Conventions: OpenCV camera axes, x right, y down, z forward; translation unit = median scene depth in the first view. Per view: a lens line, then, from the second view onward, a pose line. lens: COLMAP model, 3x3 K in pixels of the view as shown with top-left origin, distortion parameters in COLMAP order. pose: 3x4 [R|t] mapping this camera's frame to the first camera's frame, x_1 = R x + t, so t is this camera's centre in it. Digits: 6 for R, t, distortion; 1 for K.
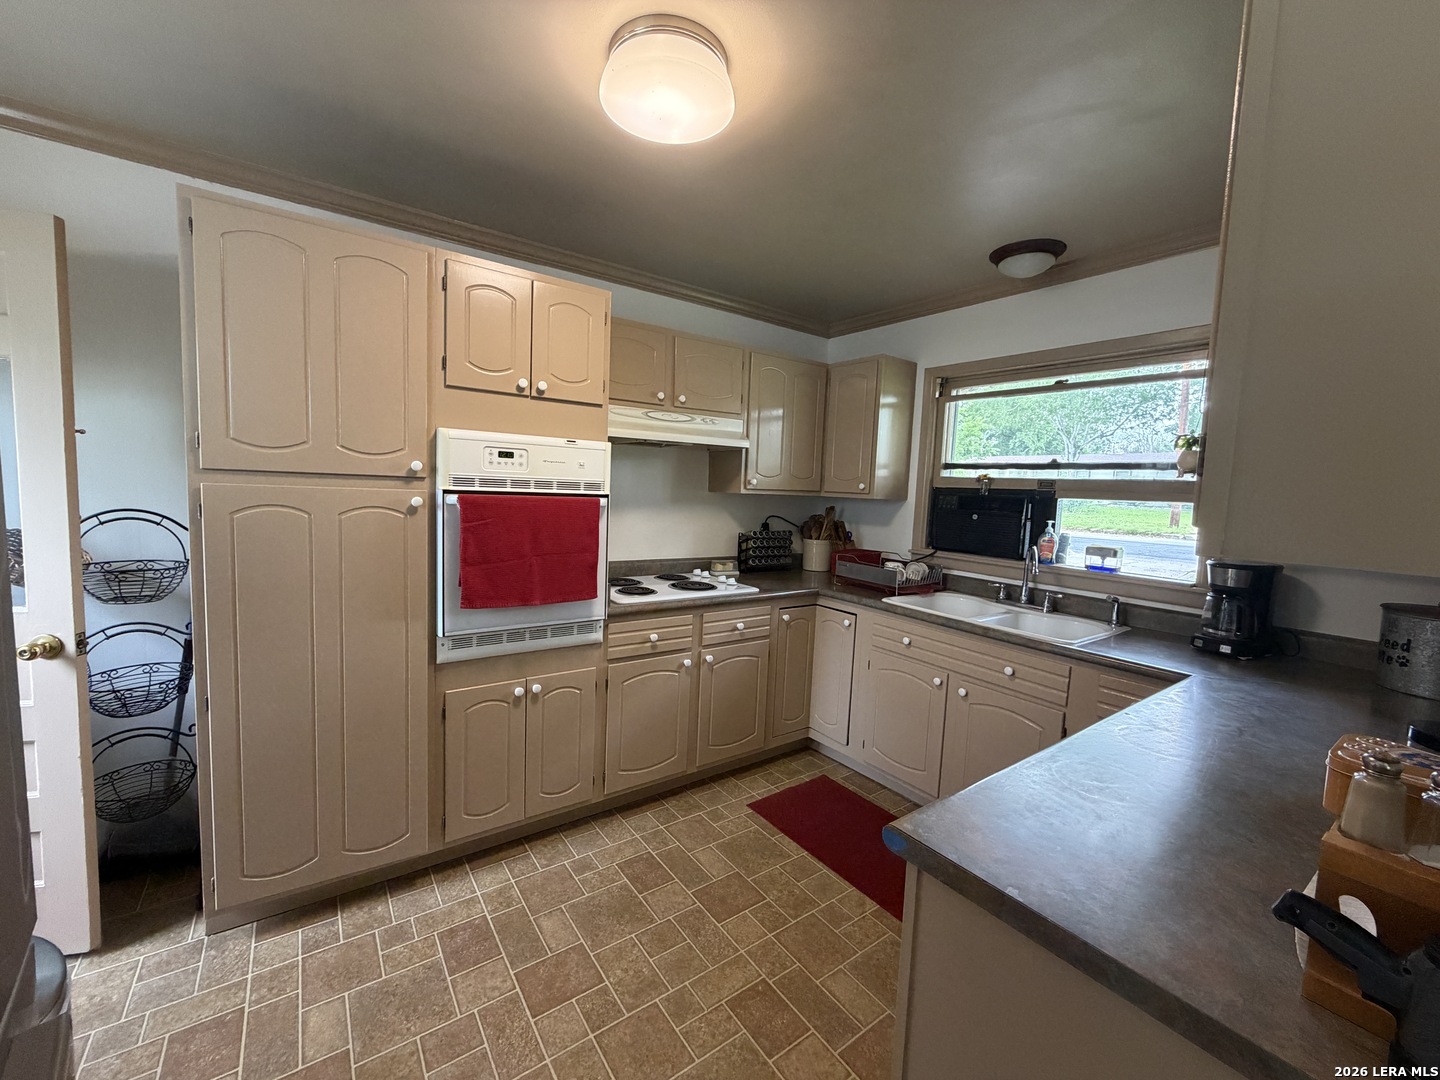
lens RADIAL K [[574.7, 0, 714.1], [0, 574.7, 539.4], [0, 0, 1]] dist [-0.000421, 0.000044]
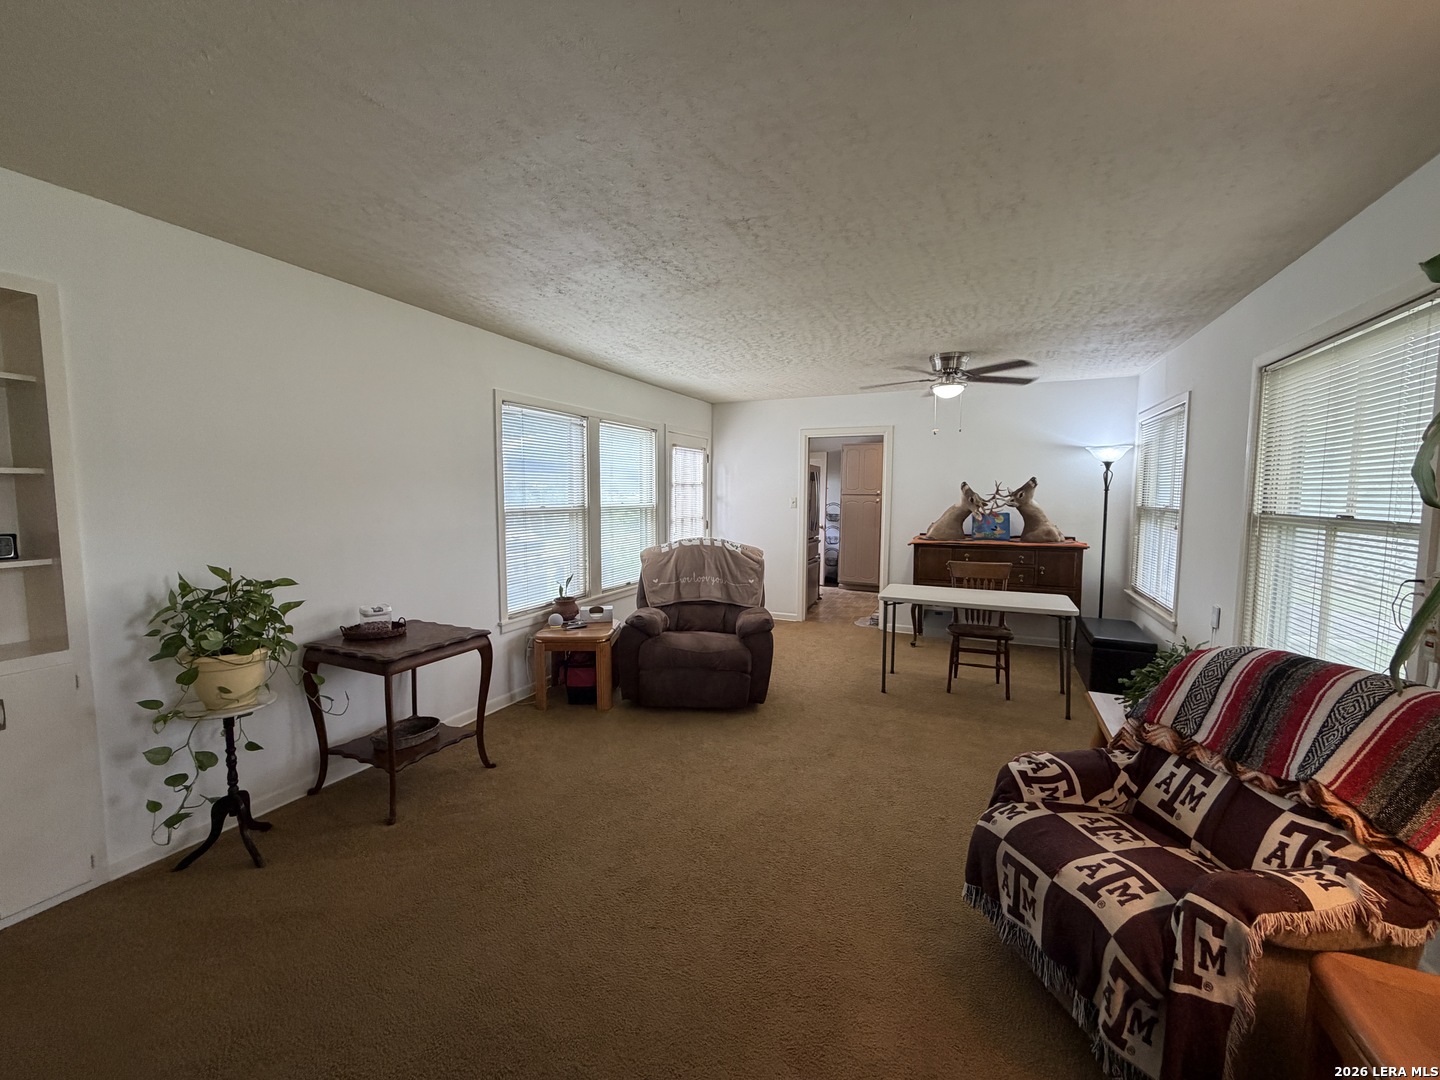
lens RADIAL K [[574.7, 0, 712.7], [0, 574.7, 538.7], [0, 0, 1]] dist [-0.000421, 0.000044]
pose [[0.495906, 0.033123, -0.867744, 2.314776], [-0.066117, 0.997812, 0.000302, 0.267924], [0.865856, 0.057223, 0.497011, -1.957259]]
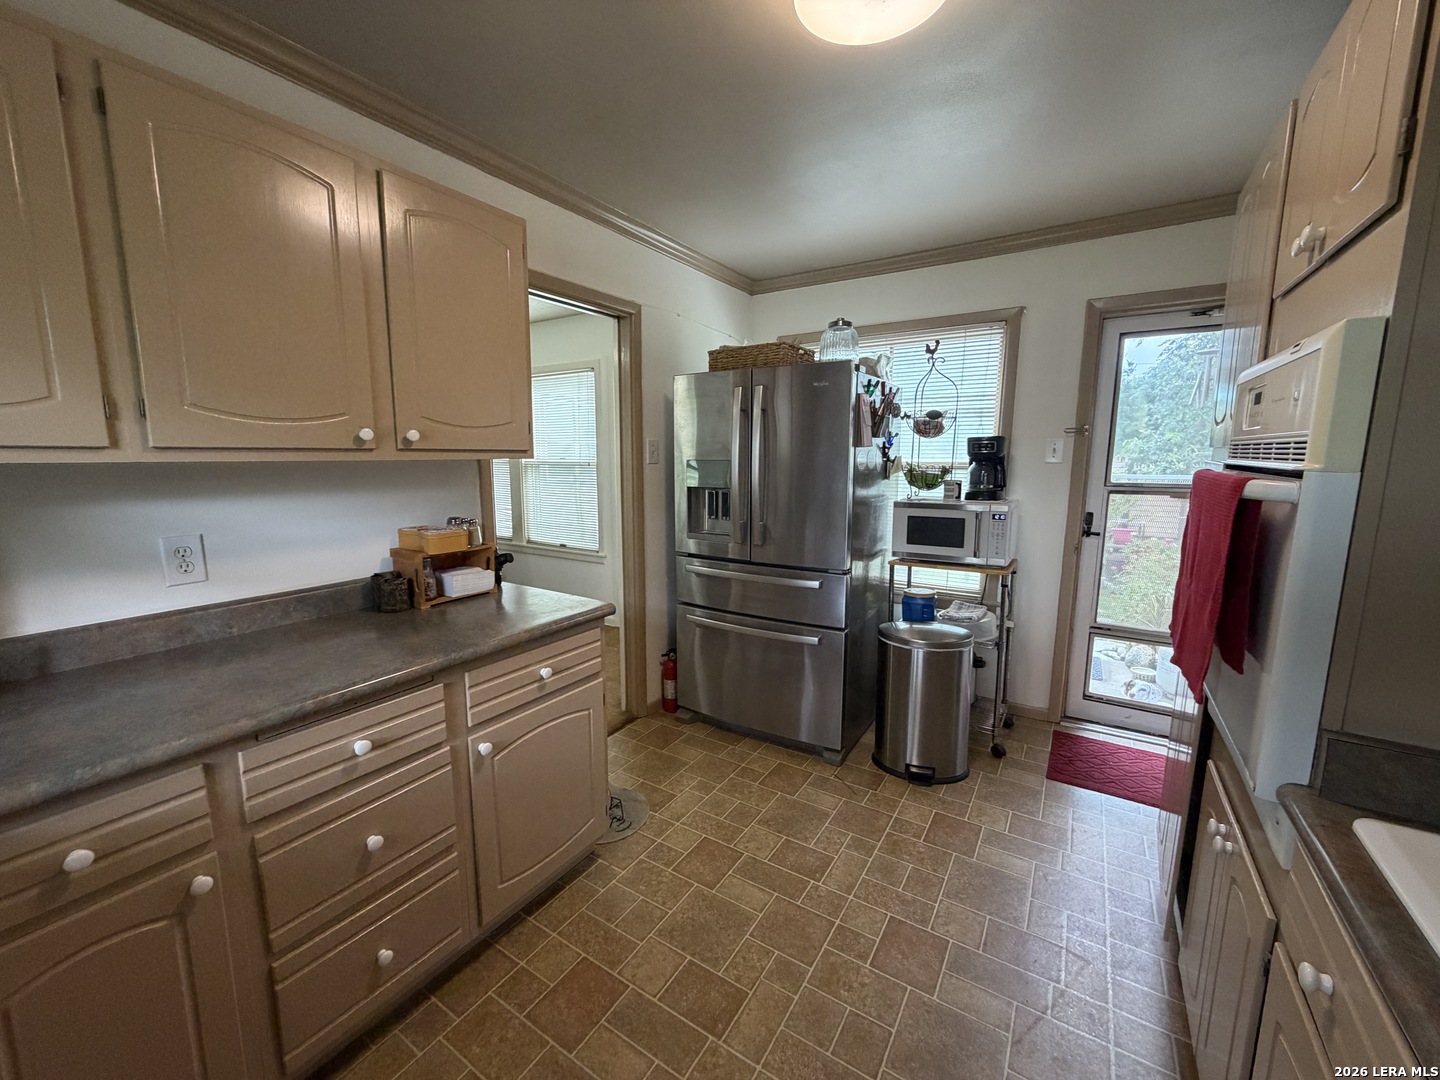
lens RADIAL K [[574.7, 0, 716.4], [0, 574.7, 540.0], [0, 0, 1]] dist [-0.000421, 0.000044]
pose [[-0.928519, 0.013223, -0.371050, 0.302241], [-0.075096, 0.972022, 0.222563, -0.090015], [0.363612, 0.234518, -0.901547, 1.226030]]
